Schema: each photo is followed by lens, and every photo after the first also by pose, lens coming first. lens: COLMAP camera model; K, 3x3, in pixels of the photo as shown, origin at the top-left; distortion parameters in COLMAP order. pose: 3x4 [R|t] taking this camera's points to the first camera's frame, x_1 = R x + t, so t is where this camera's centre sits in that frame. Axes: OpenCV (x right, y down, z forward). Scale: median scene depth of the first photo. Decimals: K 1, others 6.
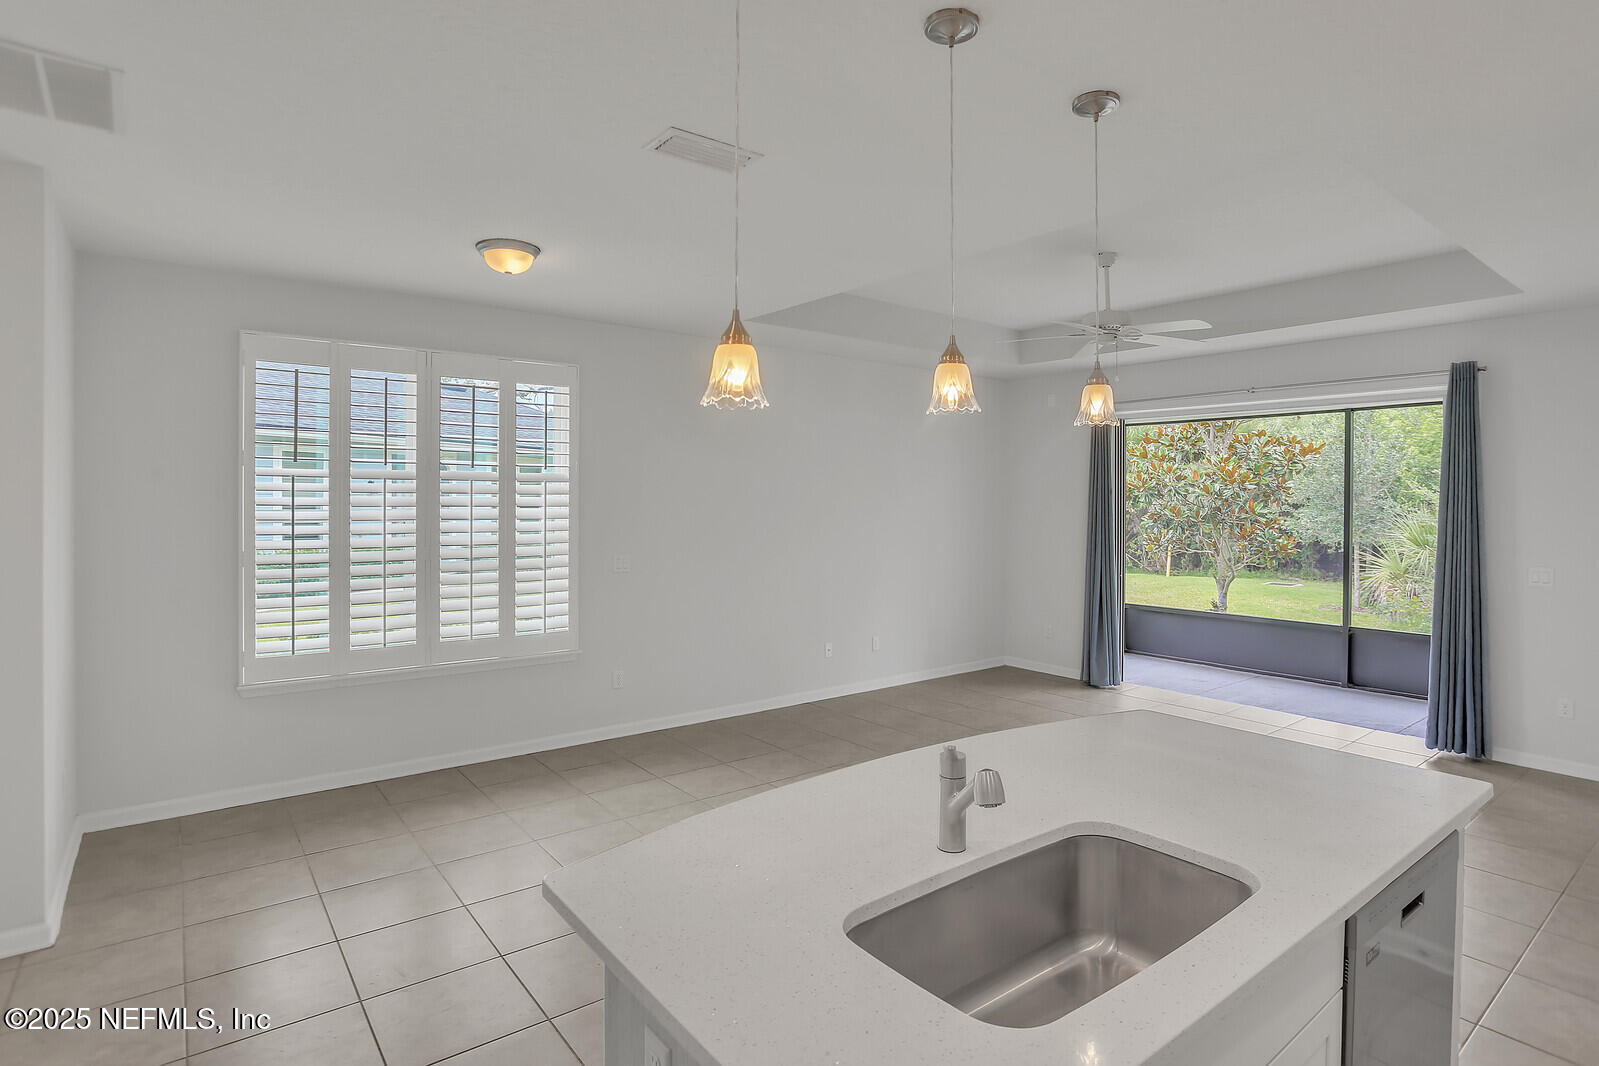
lens RADIAL K [[830.6, 0, 796.1], [0, 830.6, 518.1], [0, 0, 1]] dist [-0.038768, 0.000398]
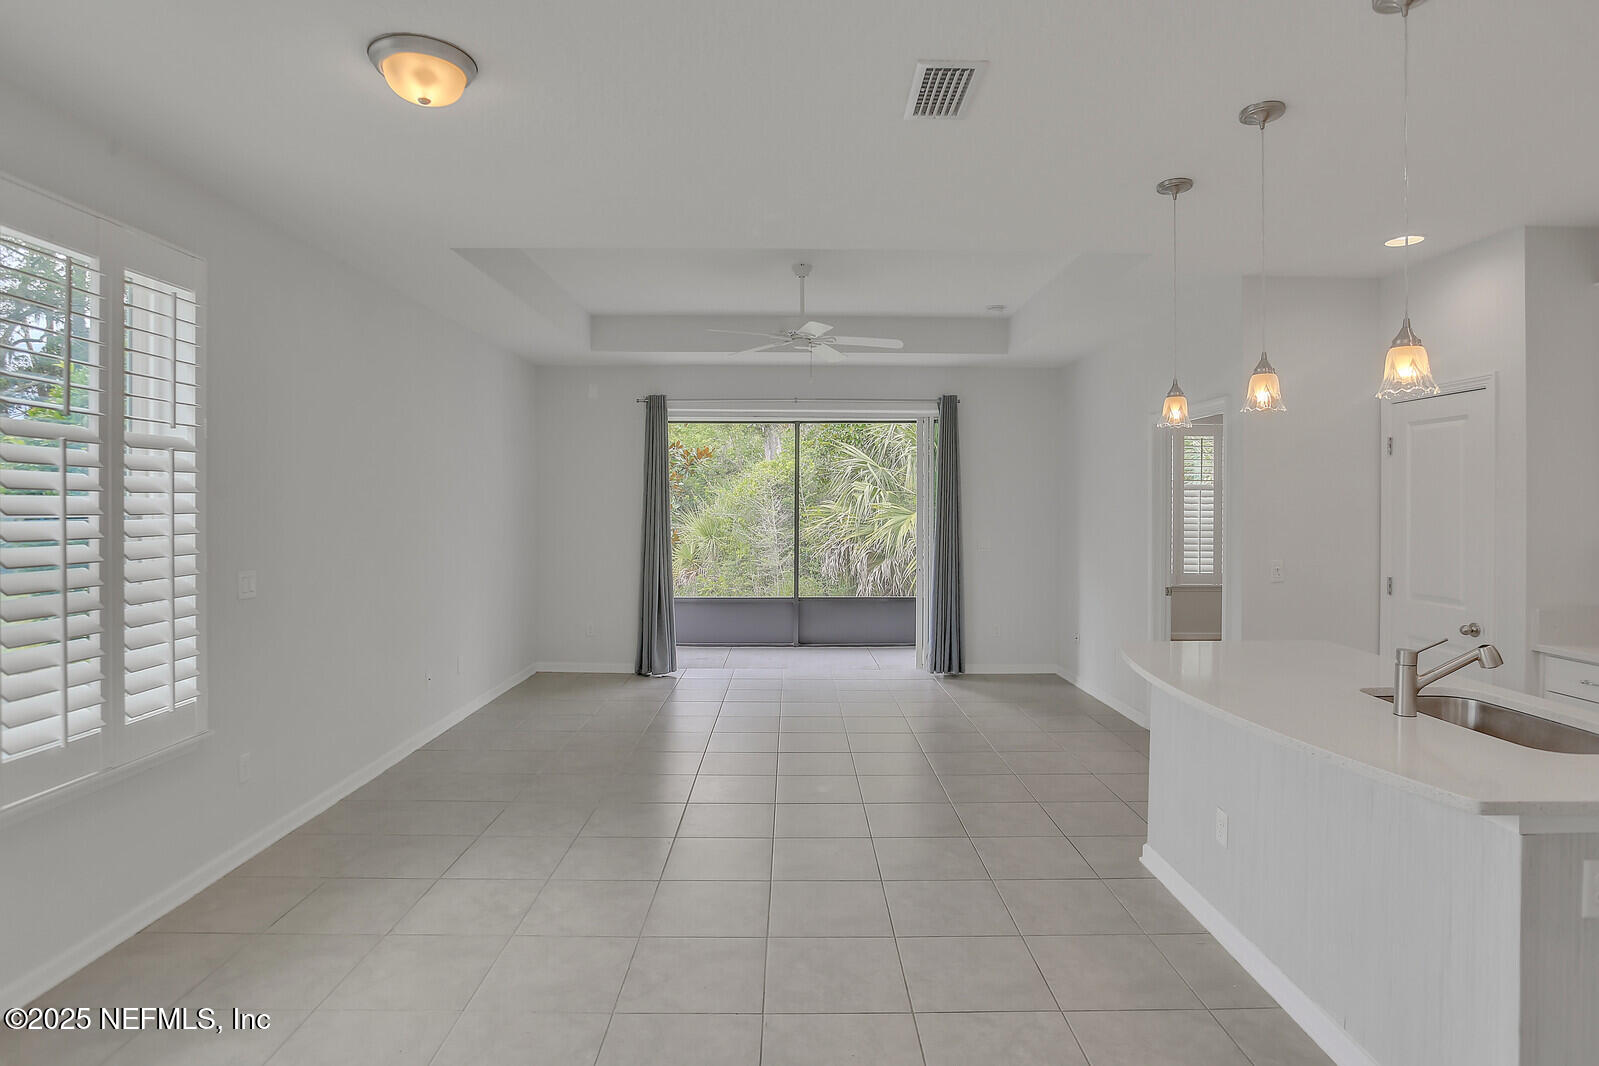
lens RADIAL K [[841.9, 0, 800.1], [0, 841.9, 511.2], [0, 0, 1]] dist [-0.070457, 0.030592]
pose [[0.611101, -0.009156, 0.791500, -0.493136], [0.016424, 0.999865, -0.001114, 0.006849], [-0.791382, 0.013680, 0.611169, 0.309054]]
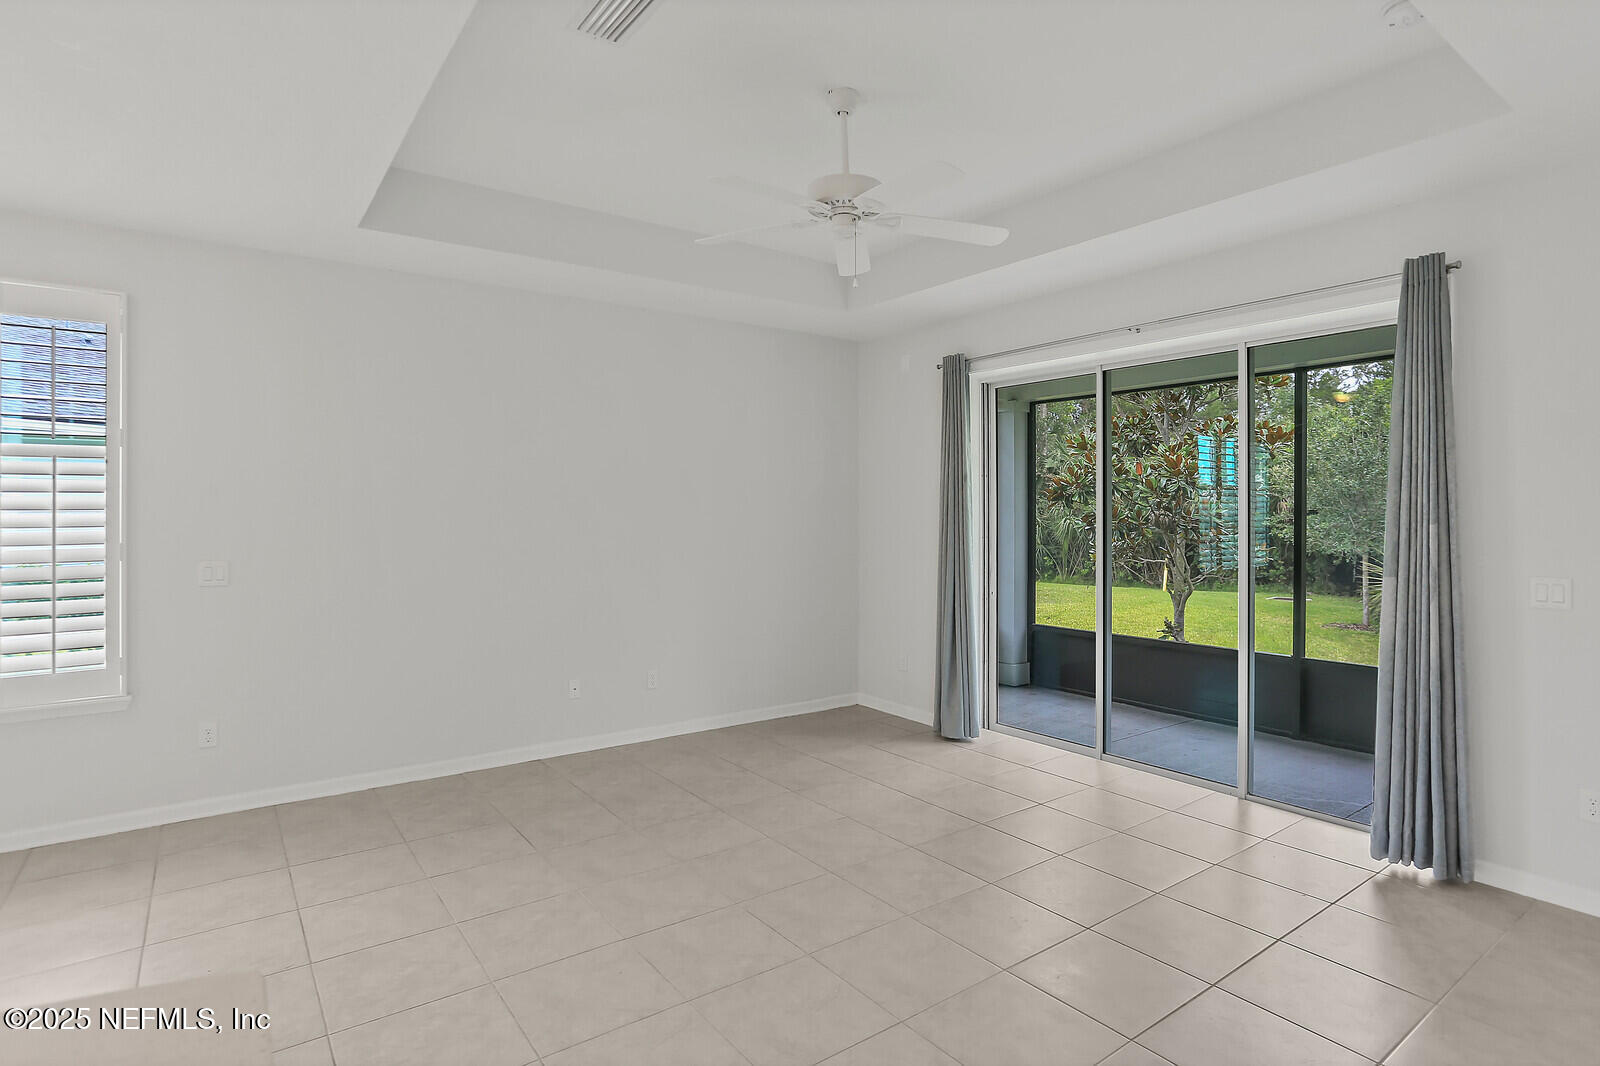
lens RADIAL K [[821.3, 0, 800.0], [0, 821.3, 533.0], [0, 0, 1]] dist [-0.029342, -0.000222]
pose [[0.999475, -0.004123, -0.032141, 0.355394], [0.004124, 0.999991, -0.000050, 0.023742], [0.032141, -0.000082, 0.999483, 0.351737]]
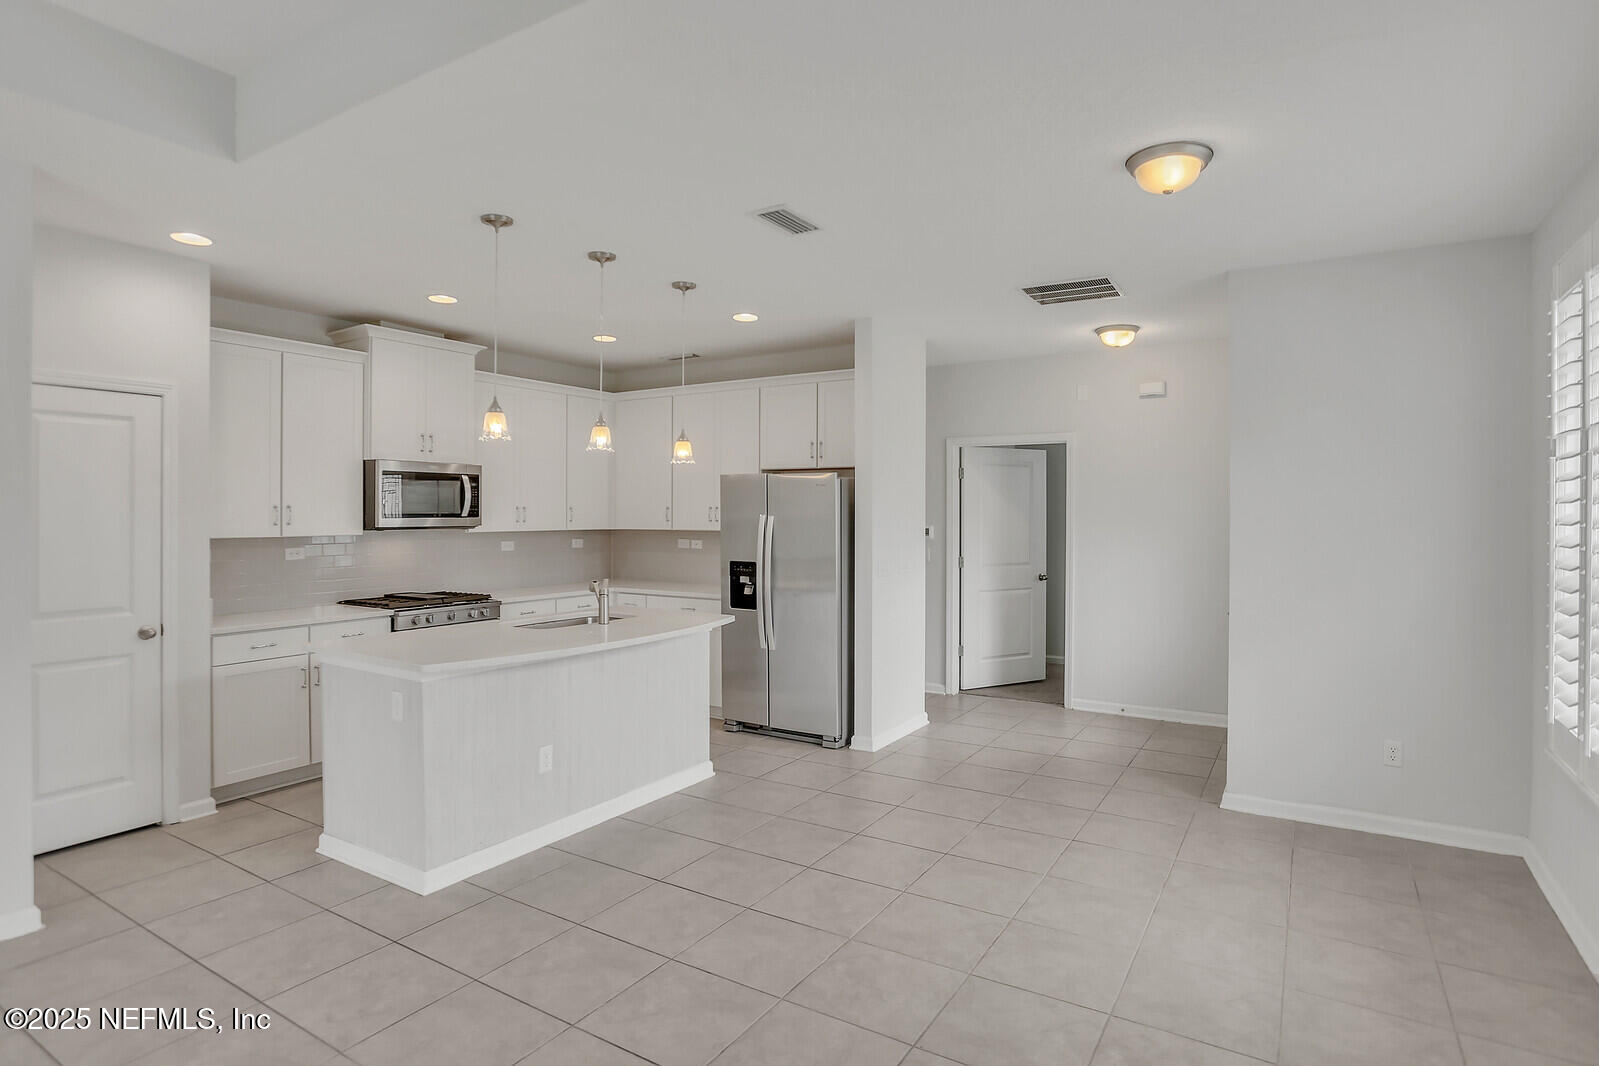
lens RADIAL K [[845.8, 0, 802.4], [0, 845.8, 496.0], [0, 0, 1]] dist [-0.071703, 0.037788]
pose [[-0.938080, -0.012799, -0.346183, 0.179350], [-0.015371, 0.999871, 0.004684, -0.014584], [0.346078, 0.009715, -0.938155, 1.212170]]
